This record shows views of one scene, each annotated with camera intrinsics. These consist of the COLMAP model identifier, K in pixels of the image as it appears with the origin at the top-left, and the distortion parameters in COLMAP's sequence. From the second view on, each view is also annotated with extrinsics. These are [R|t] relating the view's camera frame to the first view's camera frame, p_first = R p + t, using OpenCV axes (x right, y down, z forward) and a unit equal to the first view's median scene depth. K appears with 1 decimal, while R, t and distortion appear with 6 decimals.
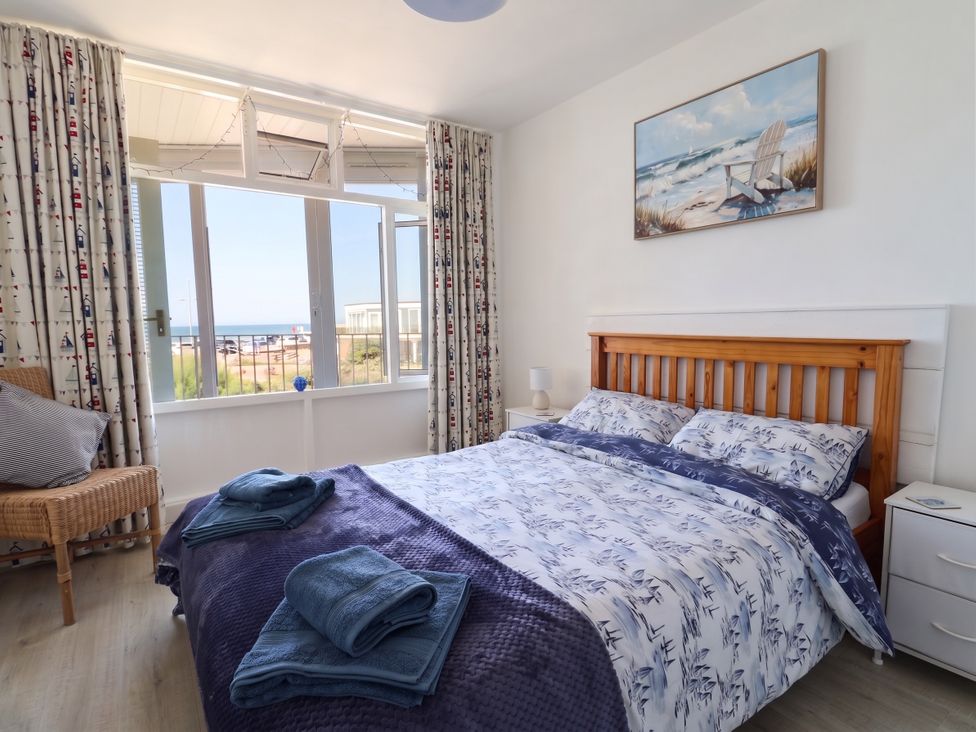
lens RADIAL K [[517.0, 0, 488.4], [0, 517.0, 366.8], [0, 0, 1]] dist [-0.003684, -0.000343]
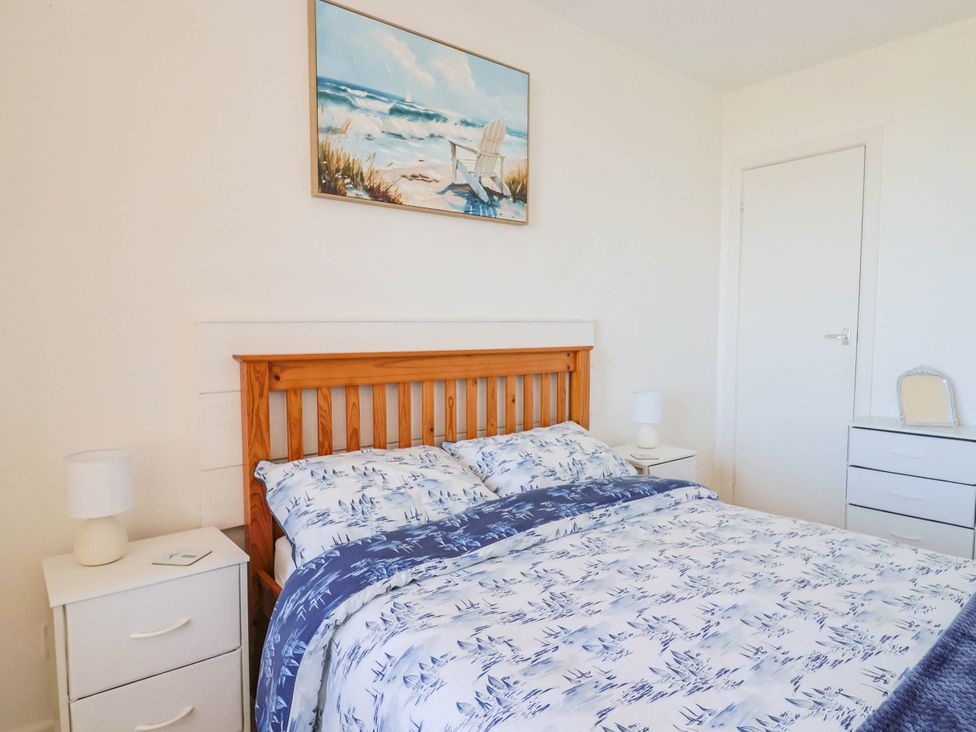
lens RADIAL K [[593.8, 0, 488.4], [0, 593.8, 371.1], [0, 0, 1]] dist [-0.005403, -0.007108]
pose [[-0.079995, -0.060909, 0.994933, -0.505713], [0.092293, 0.993391, 0.068235, -0.087512], [-0.992513, 0.097284, -0.073844, 1.049473]]
